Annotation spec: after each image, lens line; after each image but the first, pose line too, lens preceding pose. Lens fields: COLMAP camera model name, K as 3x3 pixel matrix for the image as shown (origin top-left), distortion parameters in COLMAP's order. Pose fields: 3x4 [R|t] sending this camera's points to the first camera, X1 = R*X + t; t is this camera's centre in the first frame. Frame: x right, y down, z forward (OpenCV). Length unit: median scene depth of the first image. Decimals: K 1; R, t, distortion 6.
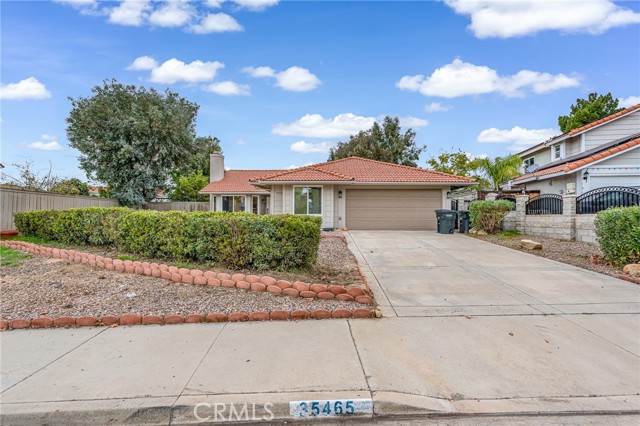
lens RADIAL K [[305.0, 0, 320.2], [0, 305.0, 211.4], [0, 0, 1]] dist [-0.003356, -0.000379]
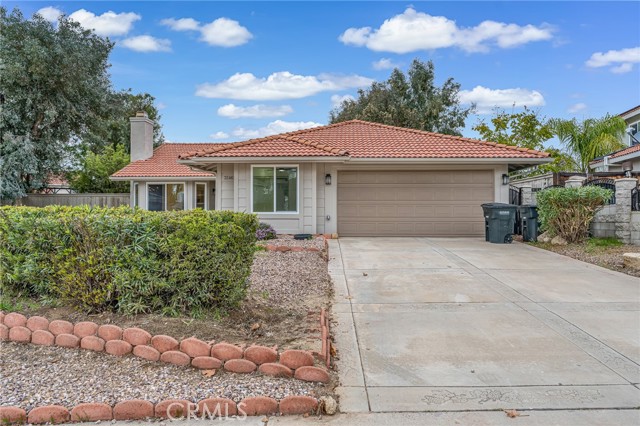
lens RADIAL K [[459.7, 0, 319.0], [0, 459.7, 211.4], [0, 0, 1]] dist [0.001301, 0.001031]
pose [[0.999972, -0.004581, -0.005934, 0.054077], [0.004614, 0.999973, 0.005692, 0.003419], [0.005908, -0.005719, 0.999966, 0.075458]]
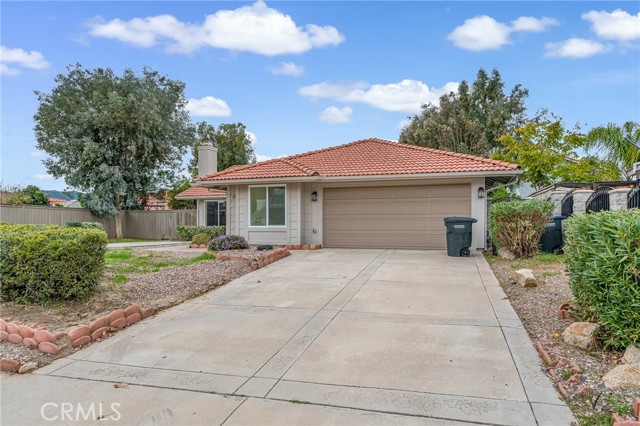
lens RADIAL K [[430.1, 0, 308.6], [0, 430.1, 232.6], [0, 0, 1]] dist [-0.001454, -0.003077]
pose [[0.955304, -0.001524, -0.295621, 0.348154], [0.010781, 0.999501, 0.029687, -0.003206], [0.295429, -0.031547, 0.954844, 0.070866]]
